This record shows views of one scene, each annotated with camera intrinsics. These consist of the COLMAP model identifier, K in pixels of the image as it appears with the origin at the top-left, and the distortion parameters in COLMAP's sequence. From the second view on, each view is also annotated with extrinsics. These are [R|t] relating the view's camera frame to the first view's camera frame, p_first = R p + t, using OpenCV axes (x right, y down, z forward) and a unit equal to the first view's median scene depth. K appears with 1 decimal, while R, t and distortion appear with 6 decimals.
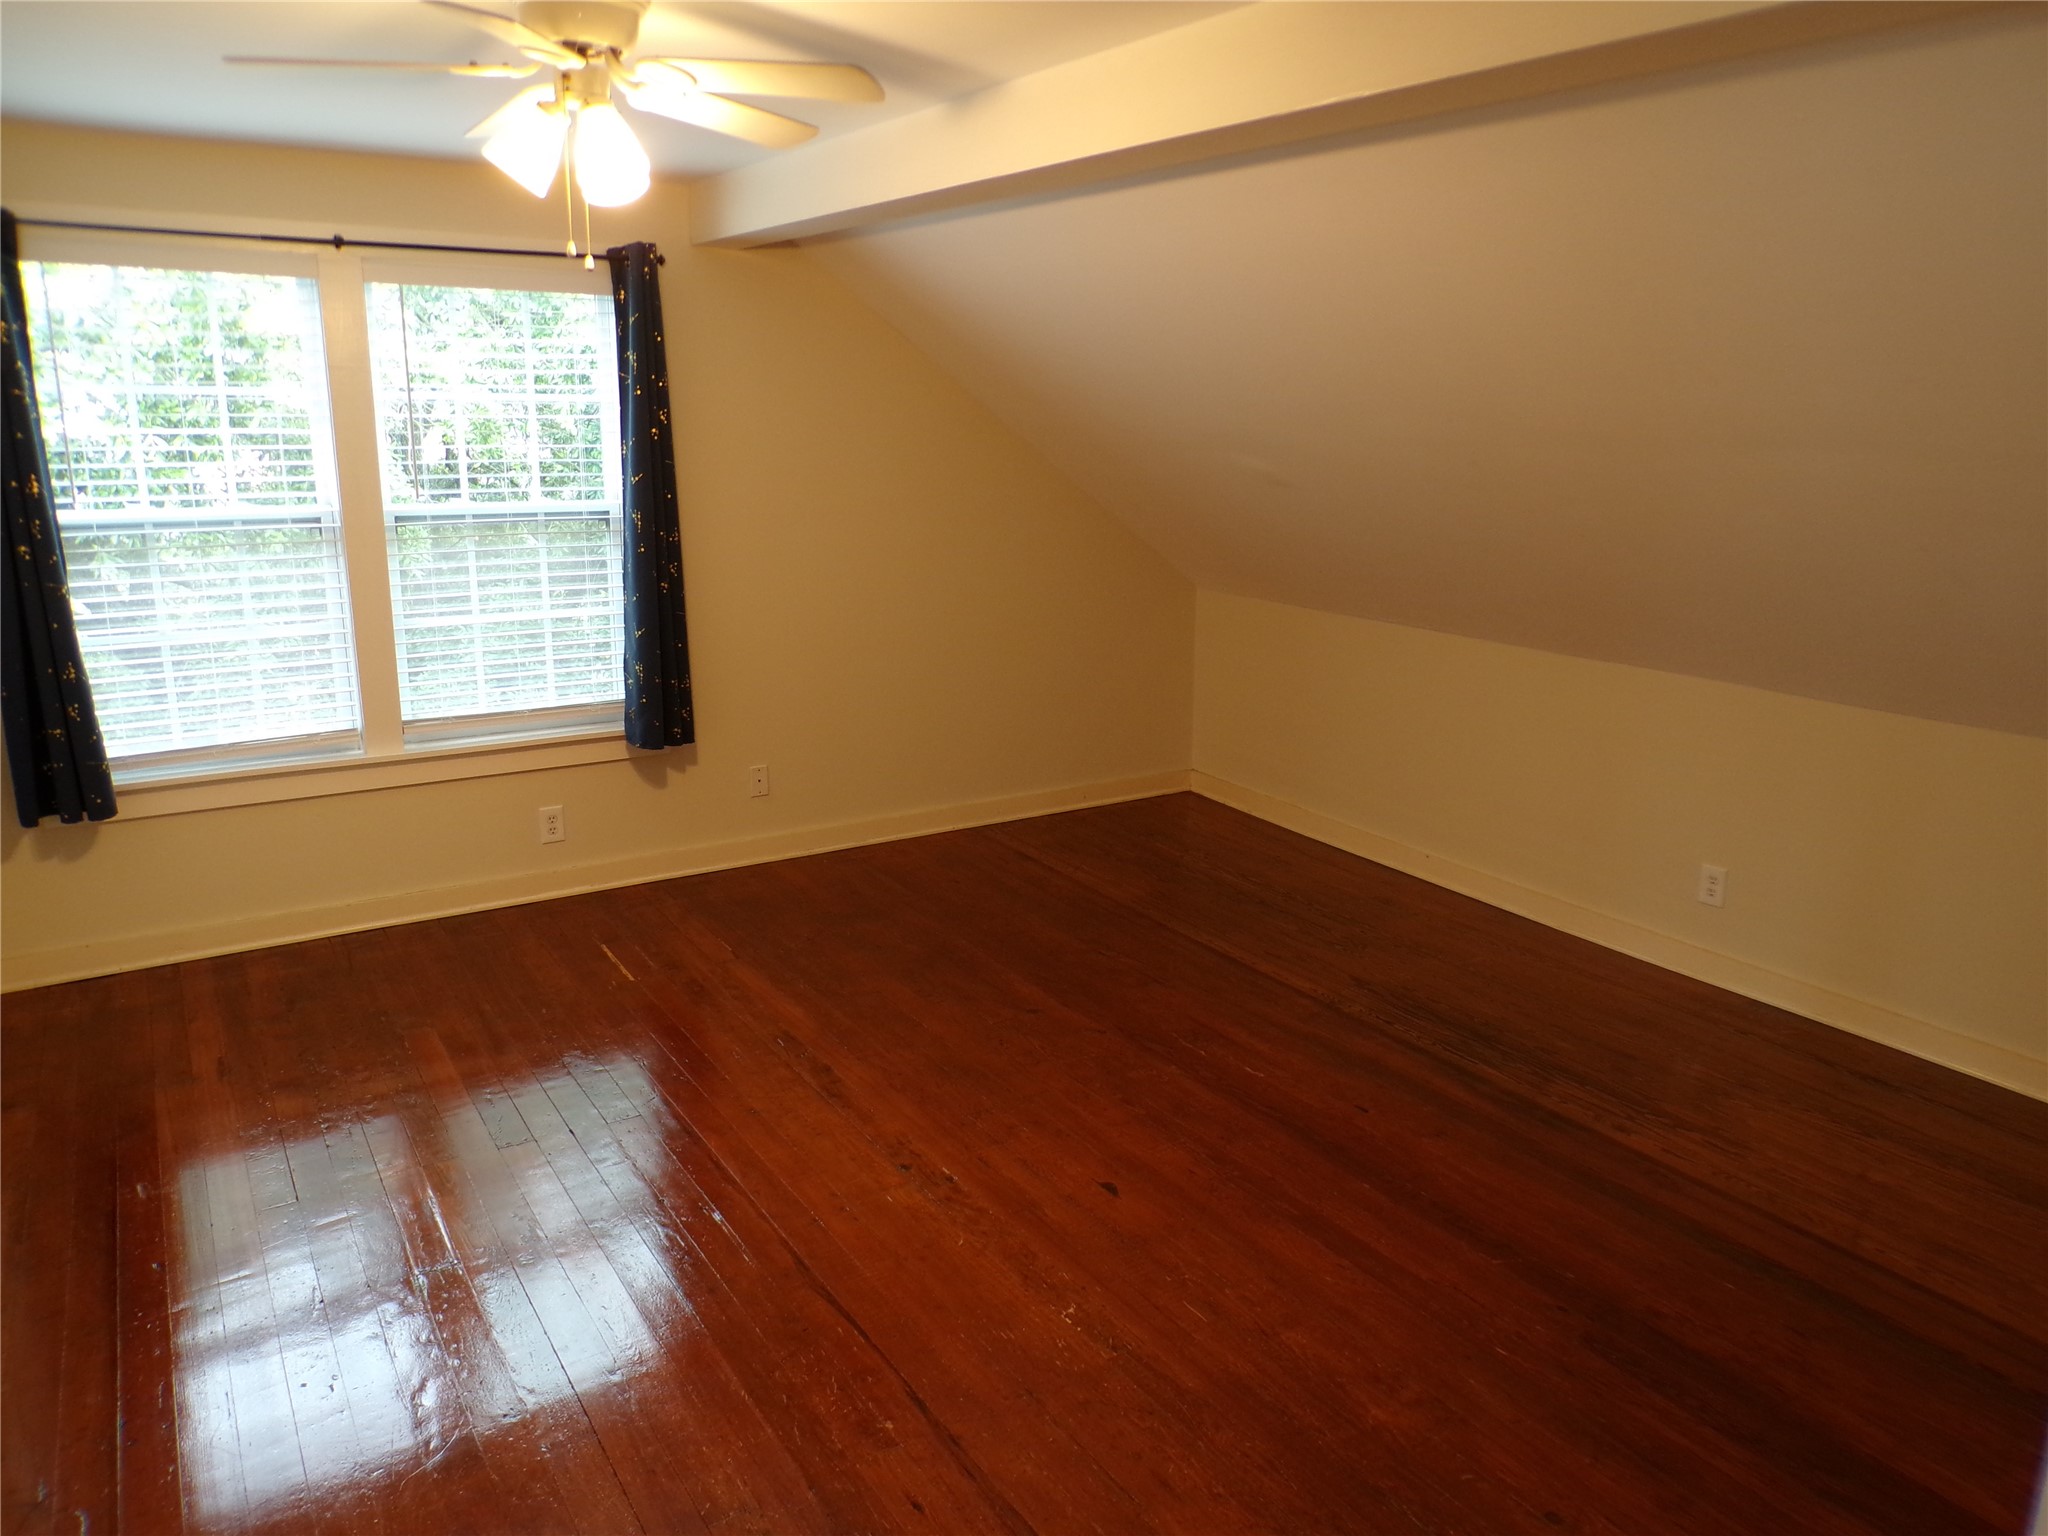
lens RADIAL K [[1383.3, 0, 1024.0], [0, 1383.3, 768.0], [0, 0, 1]] dist [-0.048579, 0.026858]
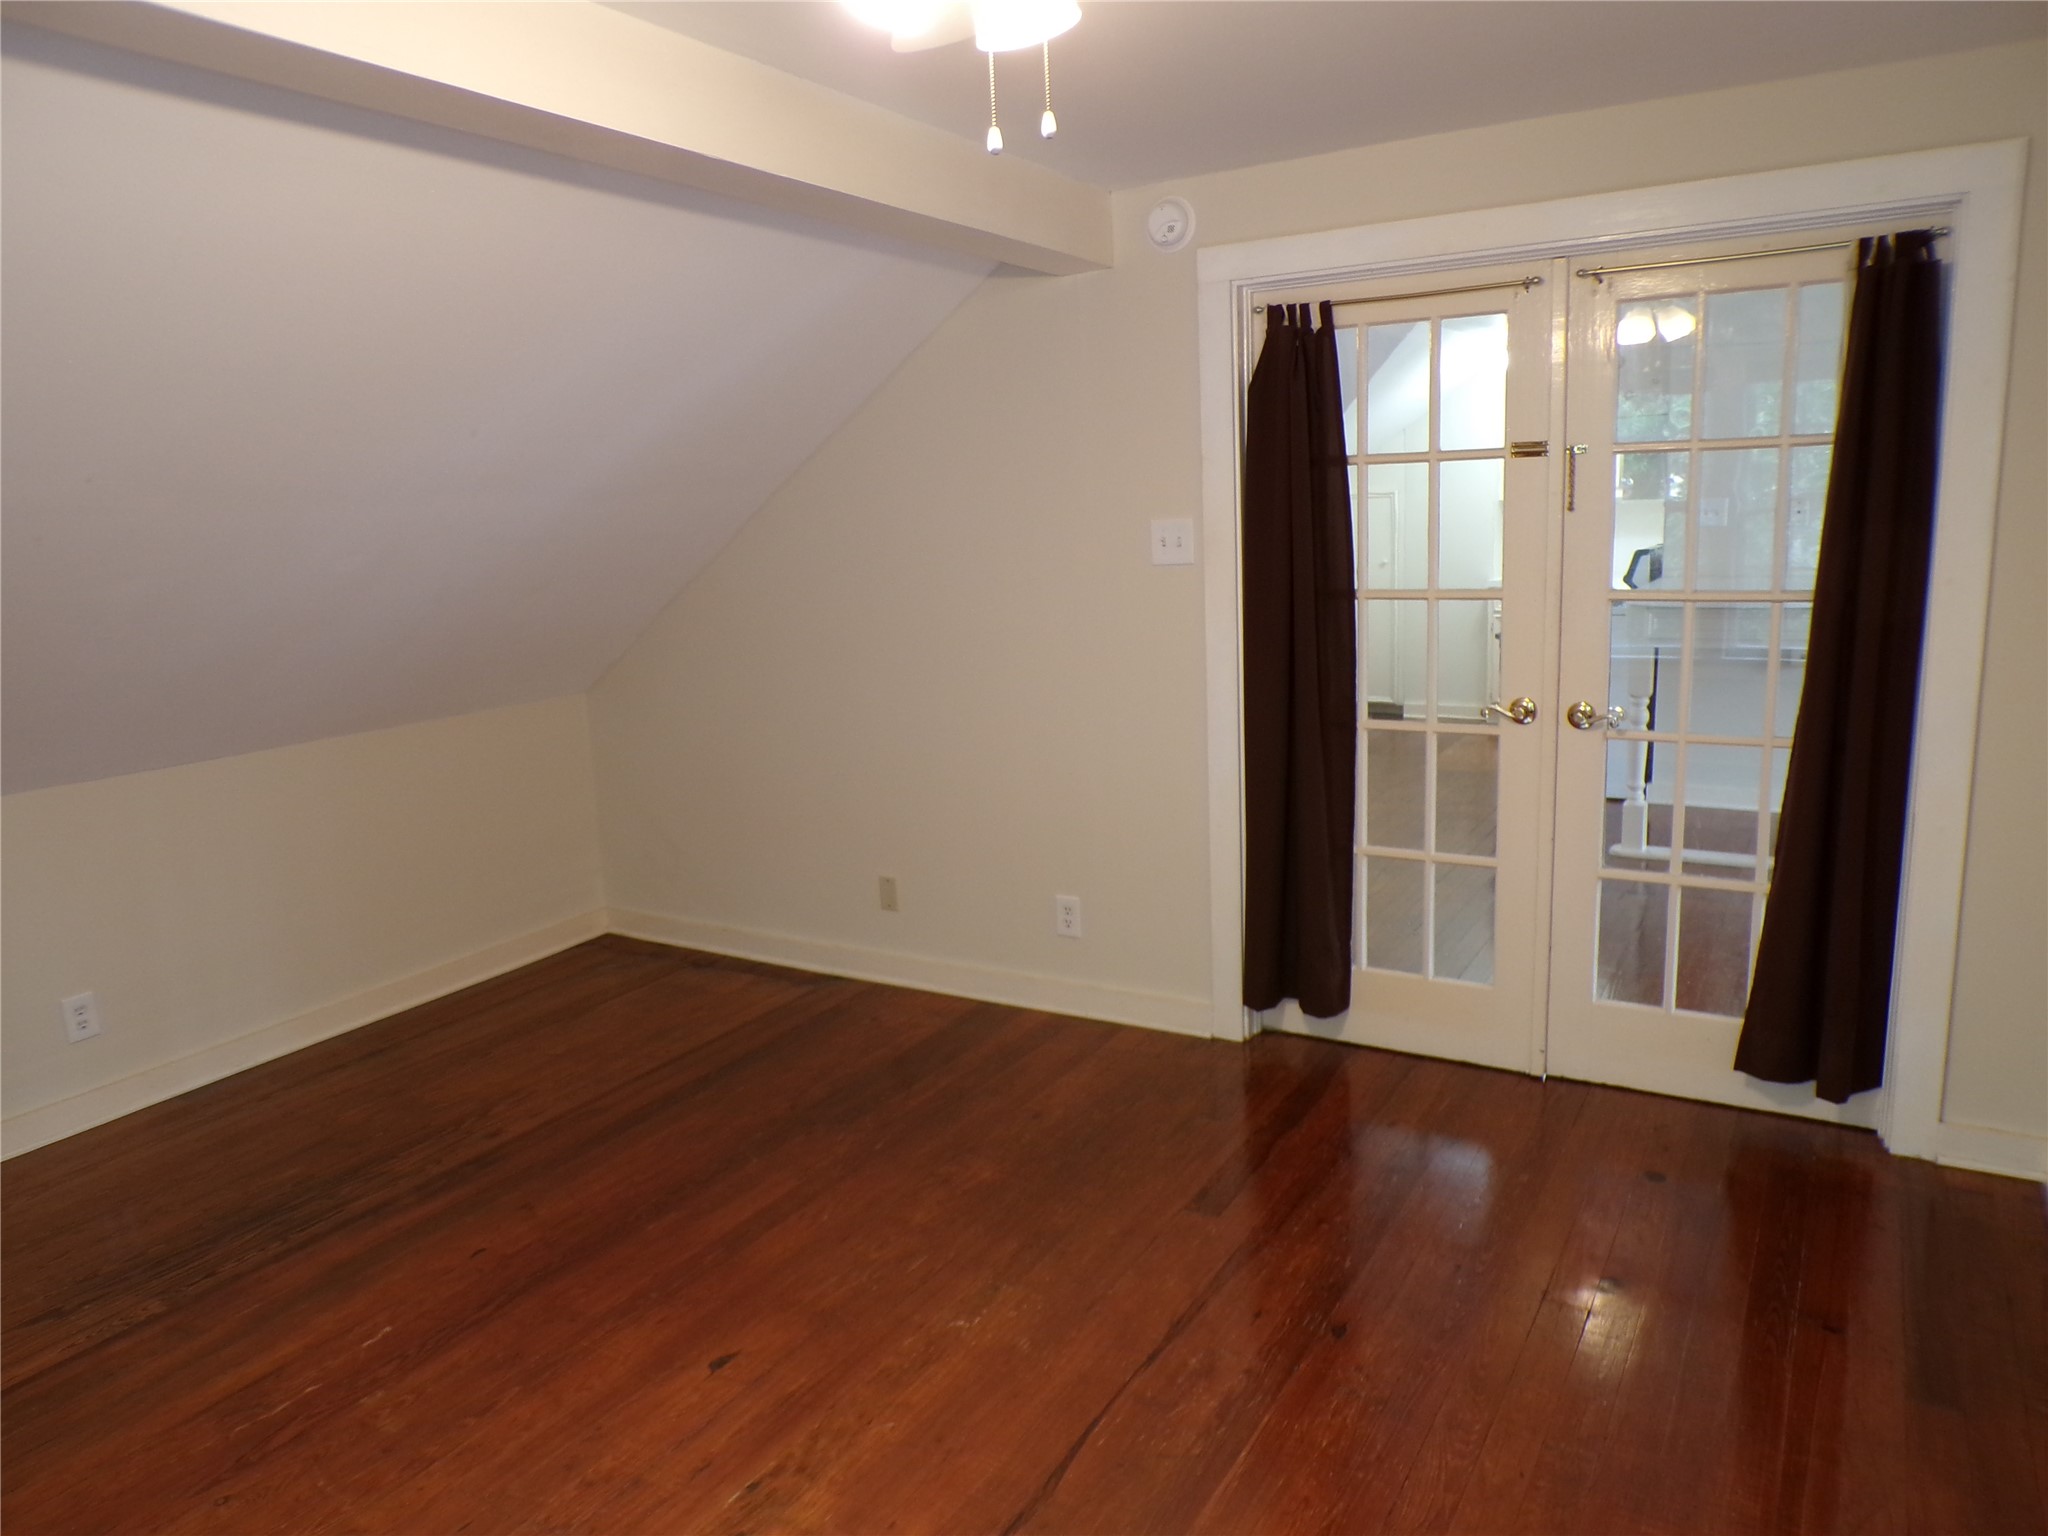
lens RADIAL K [[1383.3, 0, 1024.0], [0, 1383.3, 768.0], [0, 0, 1]] dist [-0.048579, 0.026858]
pose [[-0.431638, -0.167889, 0.886285, -0.813011], [0.255216, 0.919652, 0.298505, -0.268495], [-0.865190, 0.355040, -0.354109, 1.177978]]
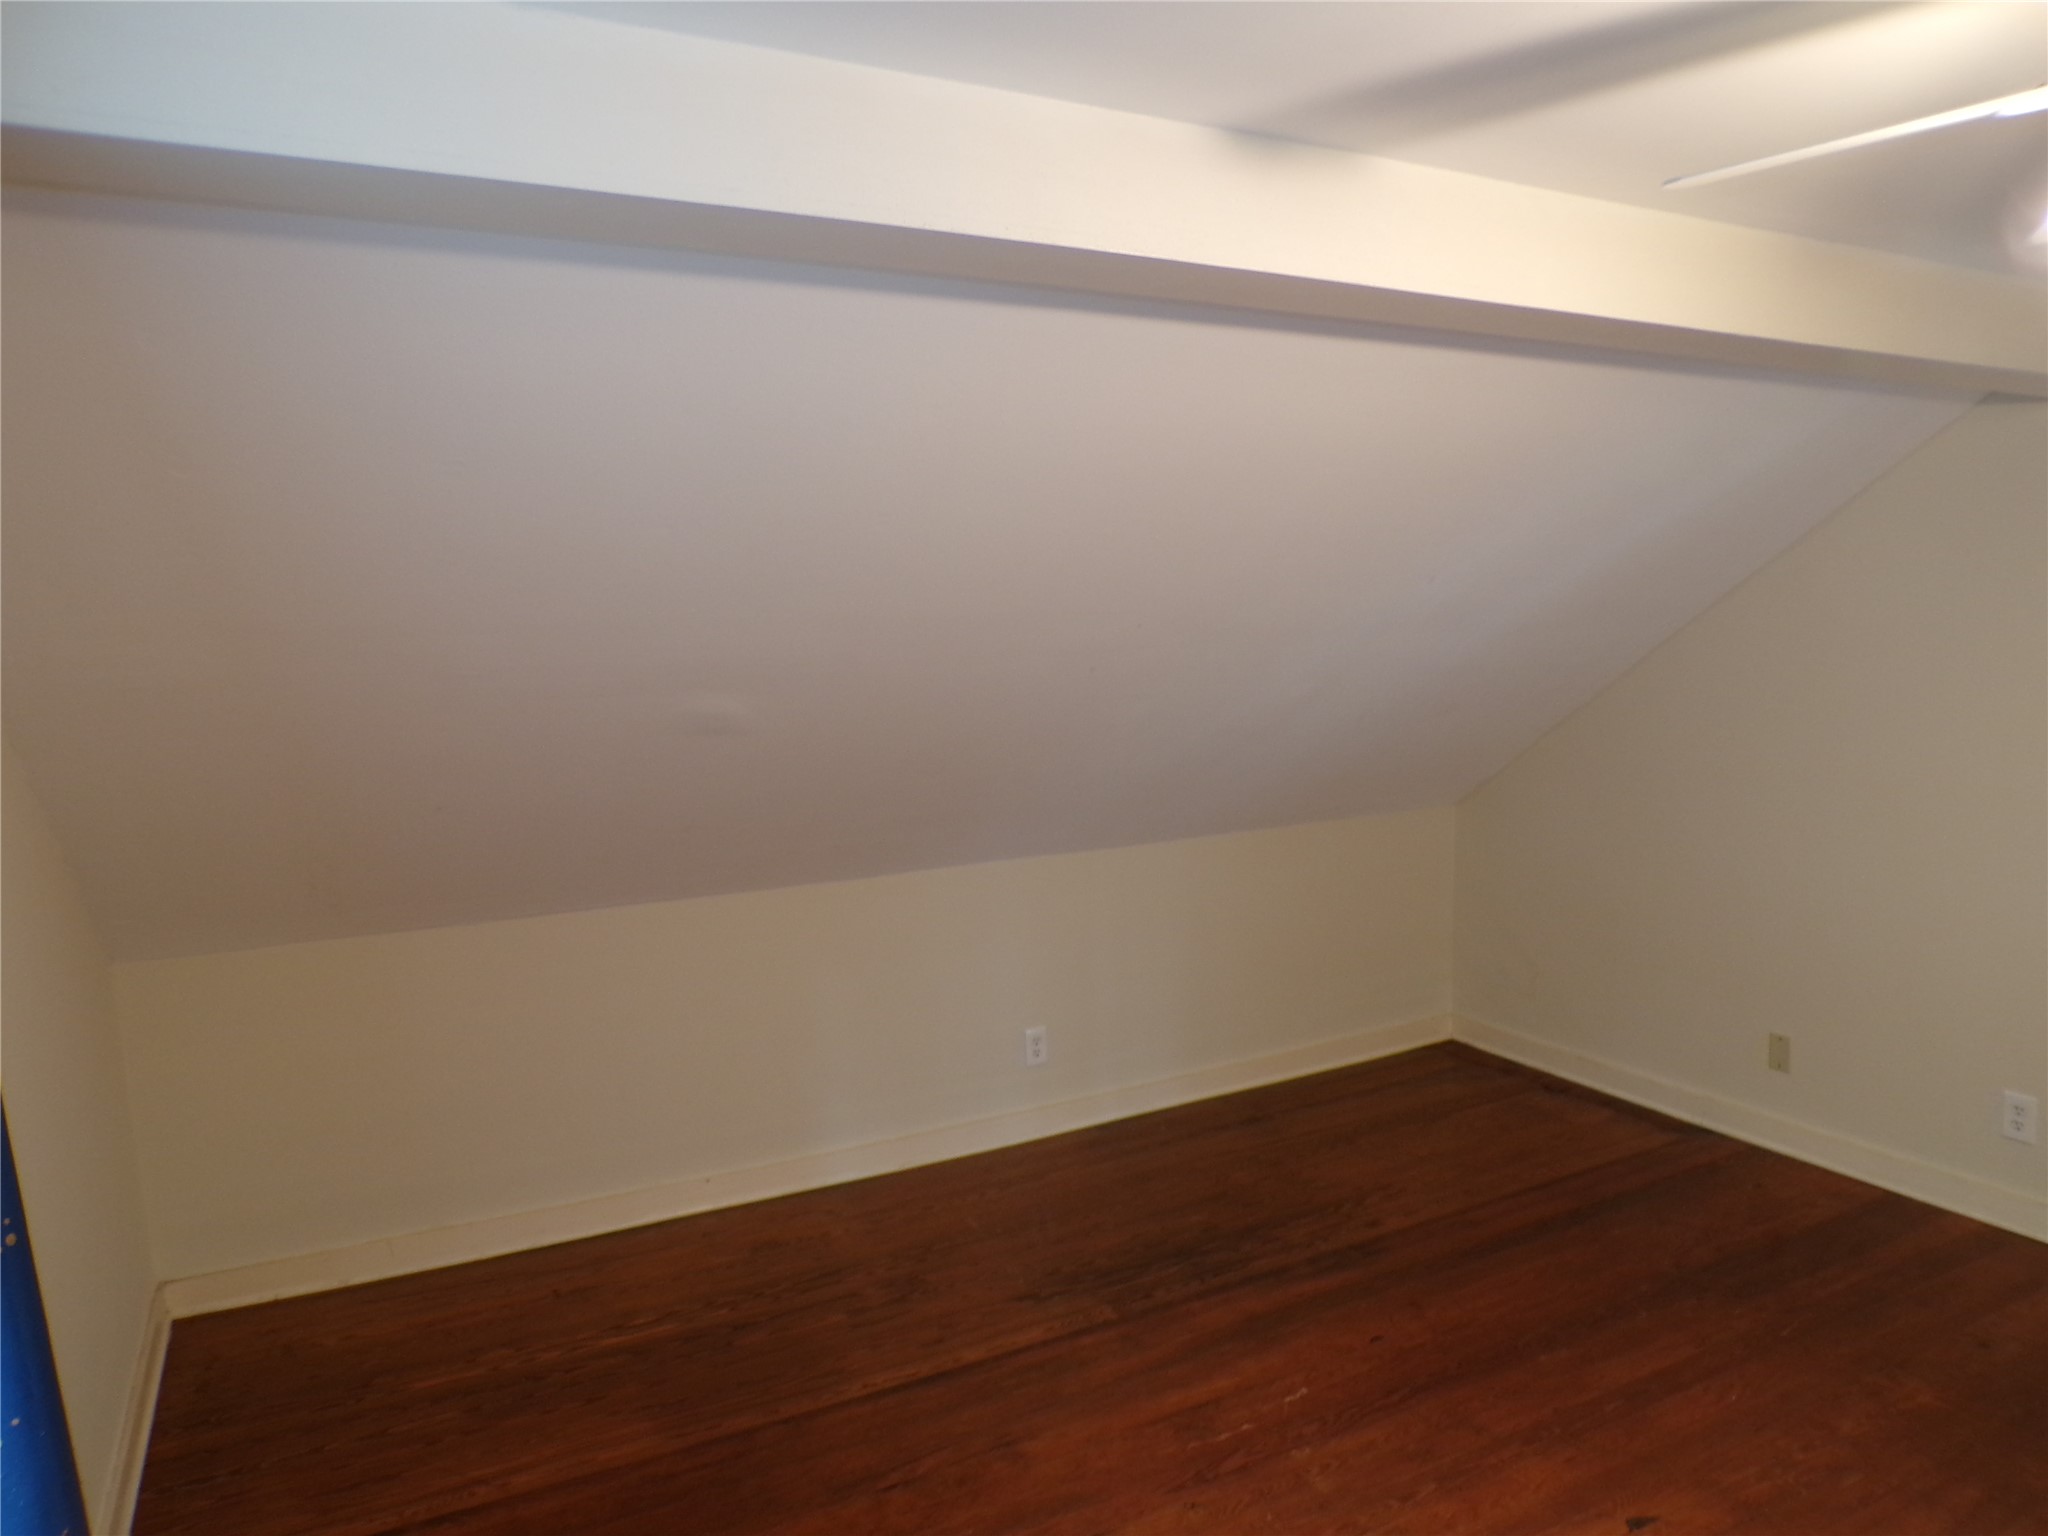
lens RADIAL K [[1383.3, 0, 1024.0], [0, 1383.3, 768.0], [0, 0, 1]] dist [-0.048579, 0.026858]
pose [[0.094346, -0.128709, 0.987184, -0.849096], [0.275514, 0.956253, 0.098345, -0.369126], [-0.956656, 0.262705, 0.125680, 1.324425]]
